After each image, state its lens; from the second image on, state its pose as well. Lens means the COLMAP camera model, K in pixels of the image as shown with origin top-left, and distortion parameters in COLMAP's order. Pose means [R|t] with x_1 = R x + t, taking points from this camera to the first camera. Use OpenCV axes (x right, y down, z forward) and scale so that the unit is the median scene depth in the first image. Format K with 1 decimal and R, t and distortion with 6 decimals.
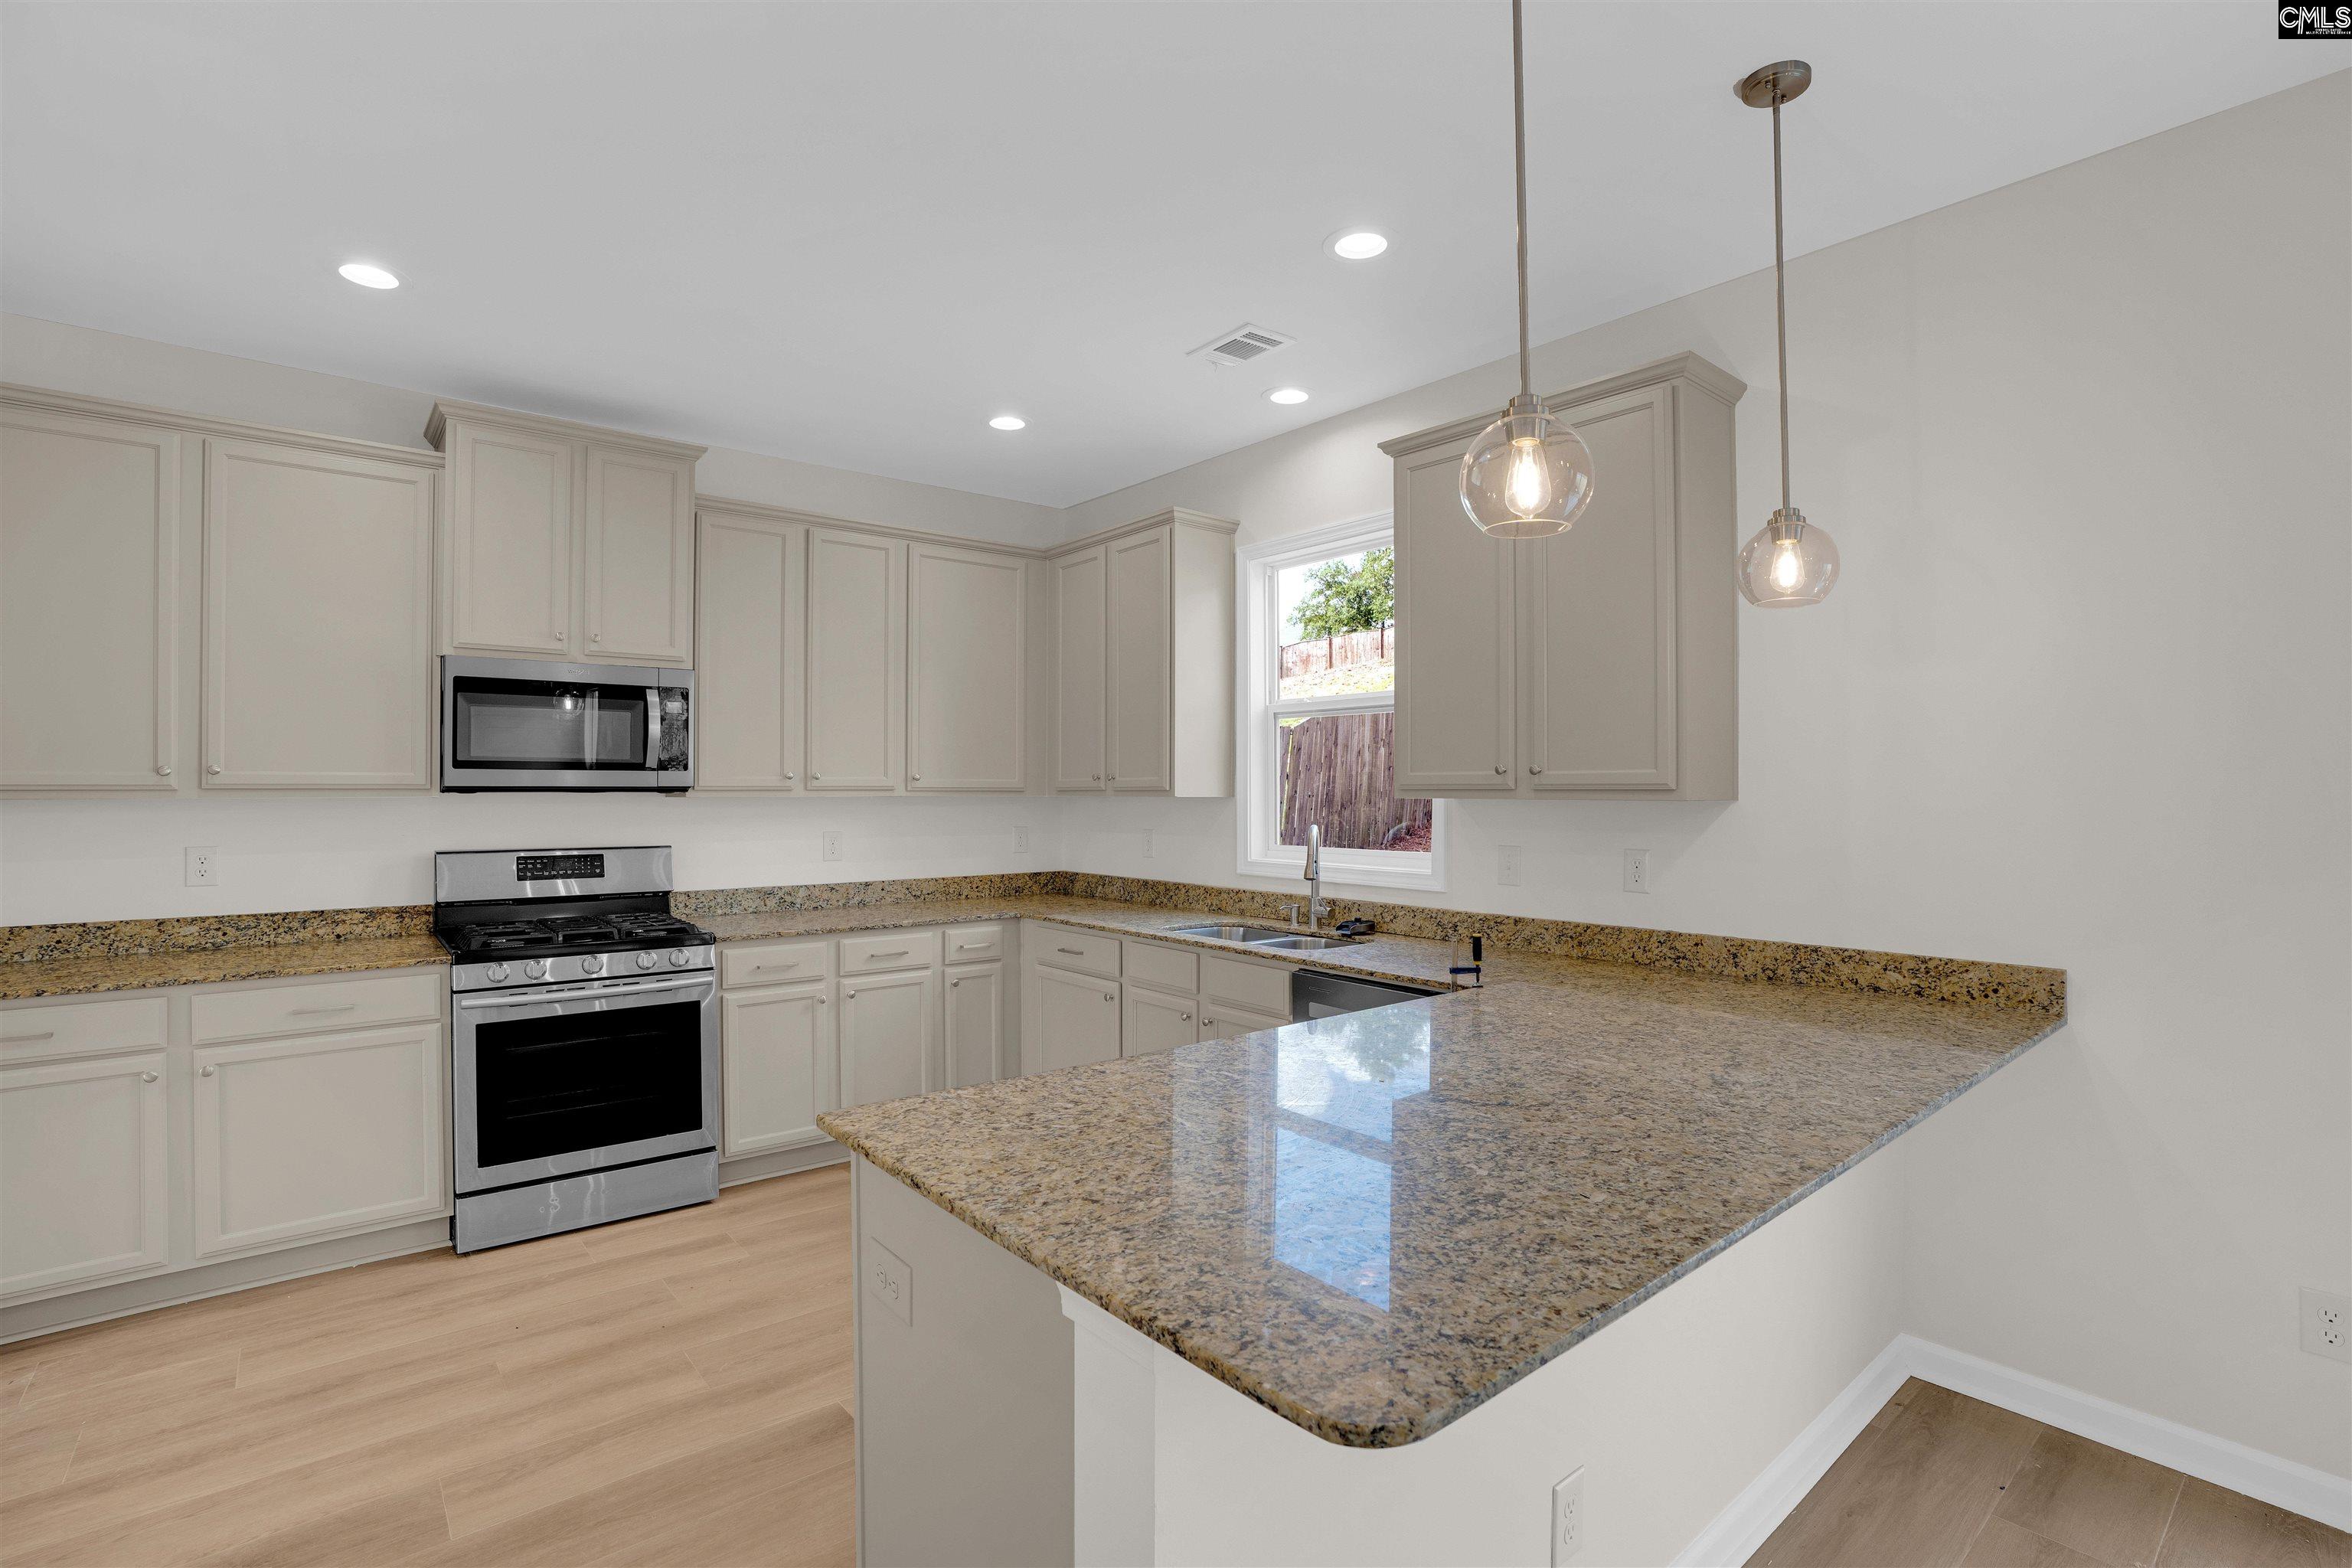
lens RADIAL K [[1093.1, 0, 1166.6], [0, 1093.1, 785.7], [0, 0, 1]] dist [-0.001459, 0.000058]
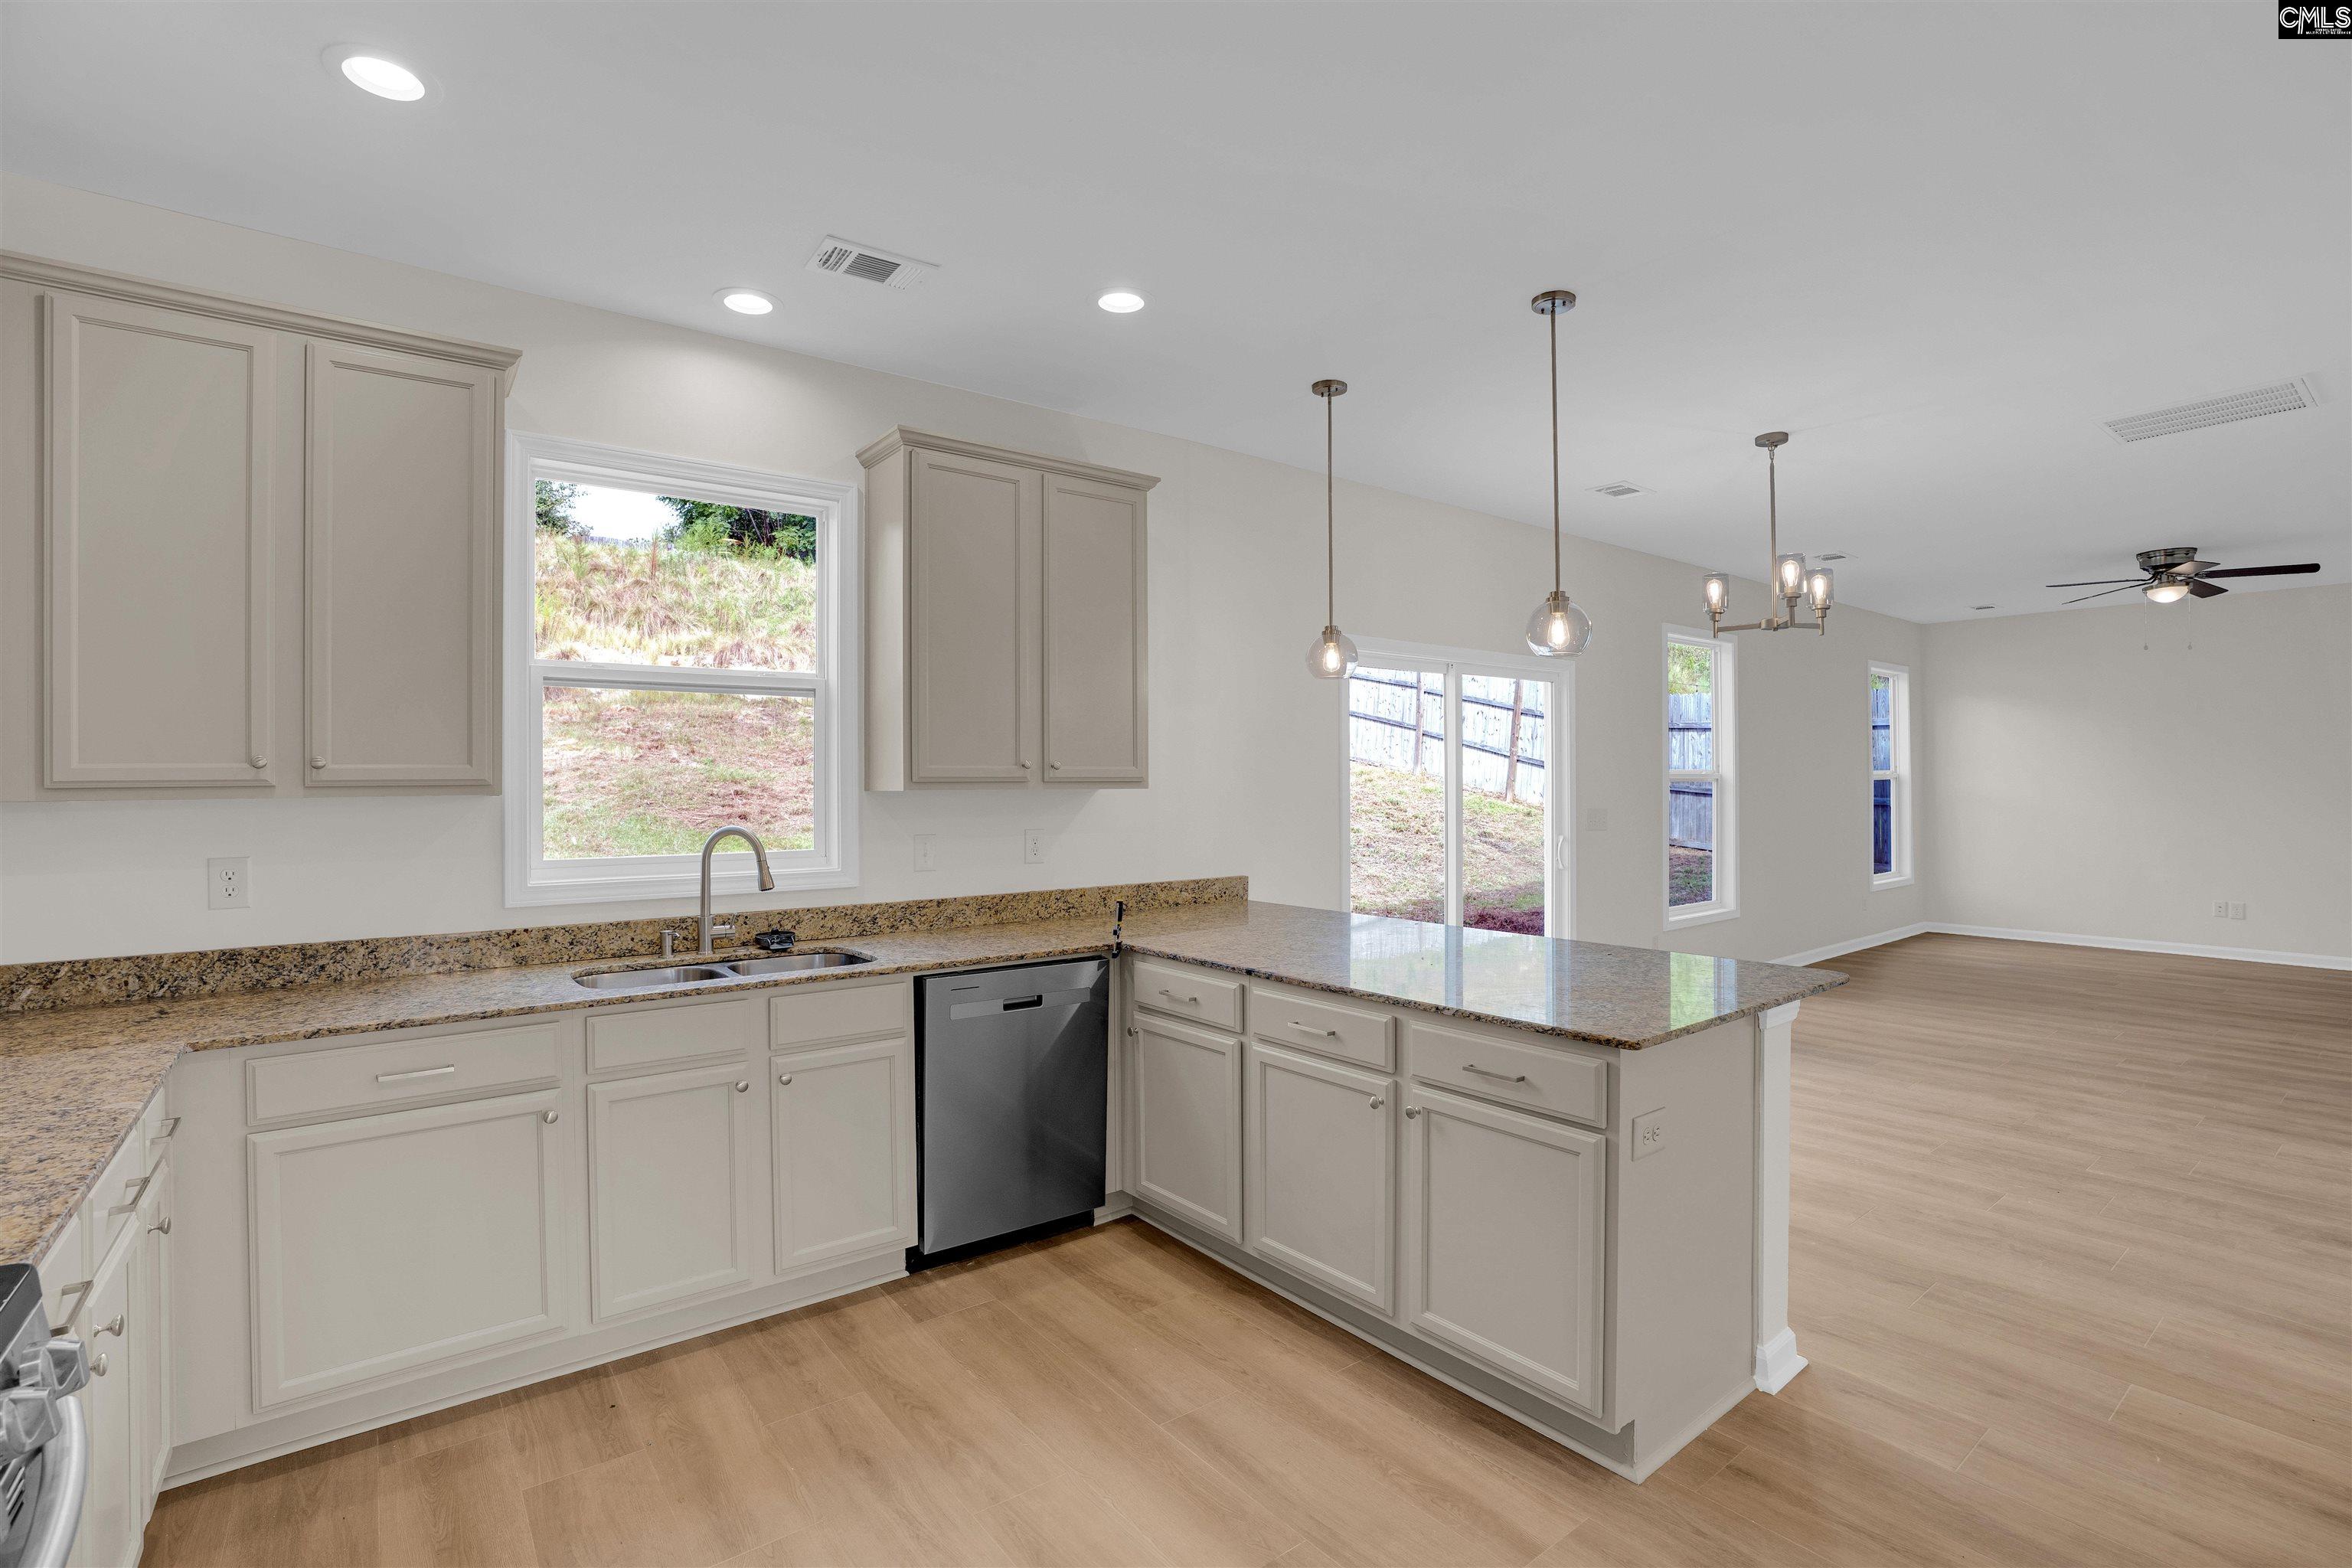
lens RADIAL K [[1093.1, 0, 1172.1], [0, 1093.1, 781.2], [0, 0, 1]] dist [-0.001459, 0.000058]
pose [[0.054134, 0.000777, 0.998533, -0.784044], [-0.000312, 1.000000, -0.000762, 0.002473], [-0.998534, -0.000271, 0.054134, 0.727982]]
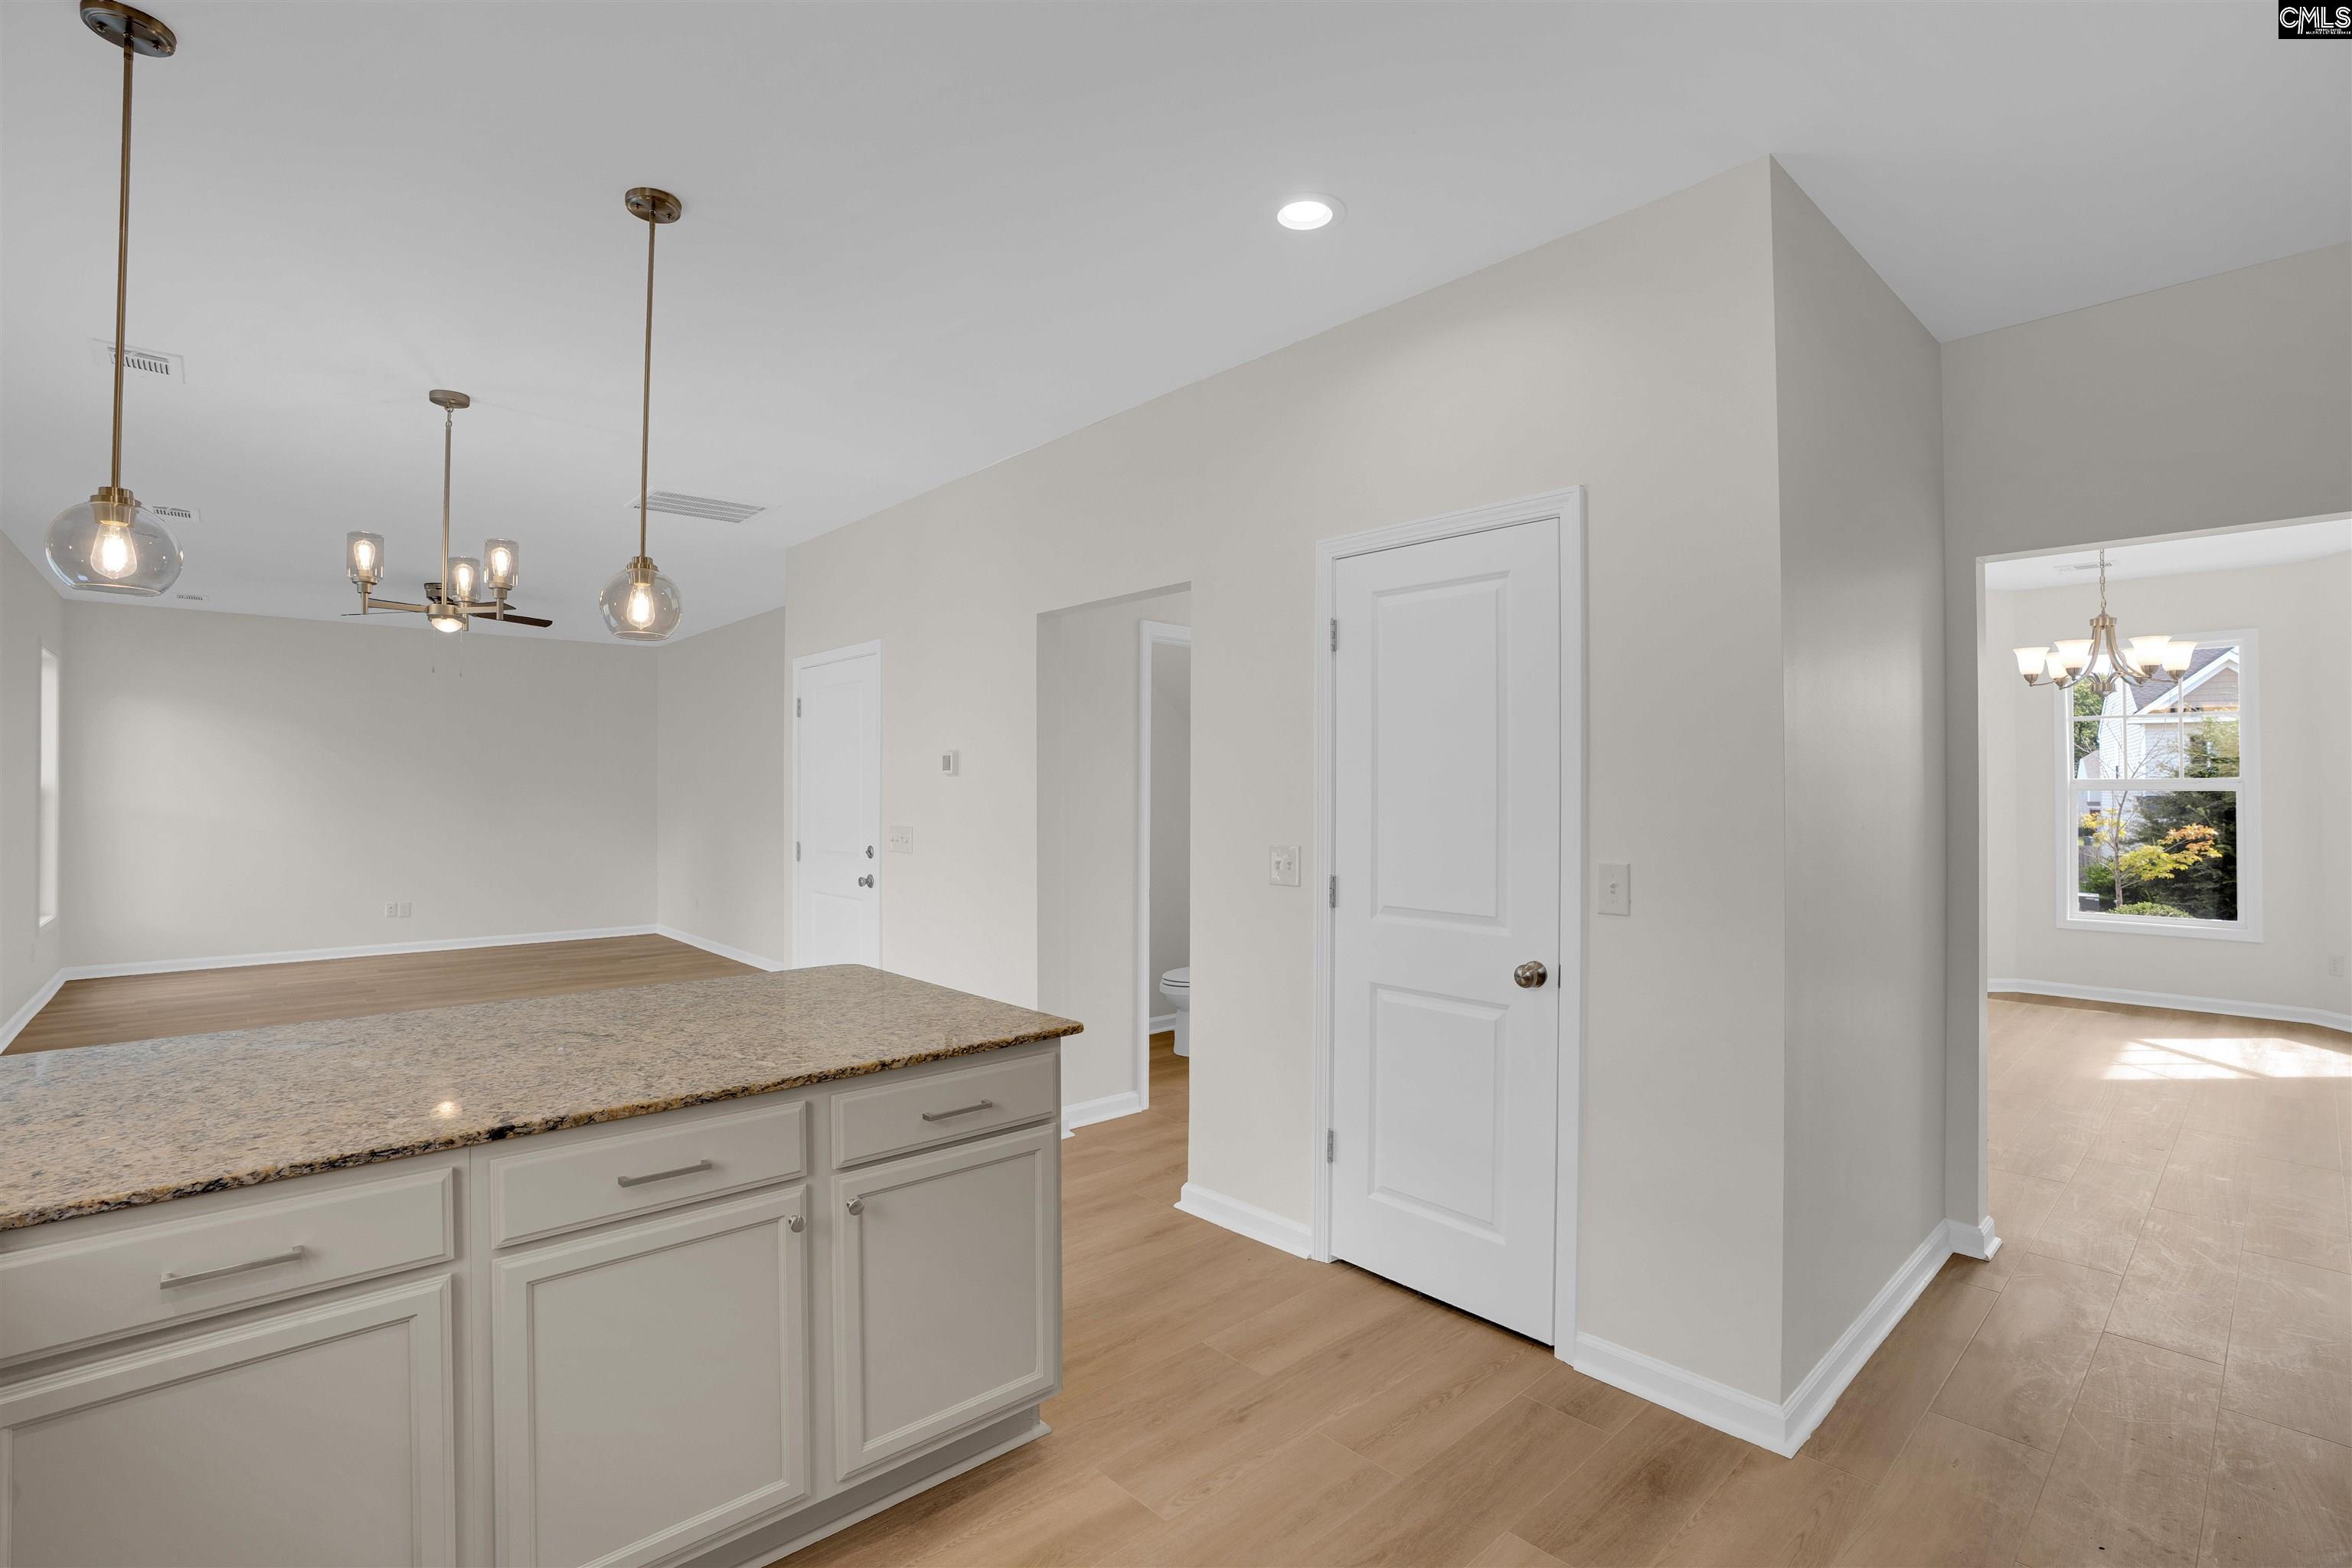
lens RADIAL K [[1093.1, 0, 1179.3], [0, 1093.1, 787.8], [0, 0, 1]] dist [-0.001459, 0.000058]
pose [[-0.999999, 0.000925, -0.000942, 0.002334], [0.000931, 0.999977, -0.006763, 0.004293], [0.000936, -0.006764, -0.999977, 1.374074]]
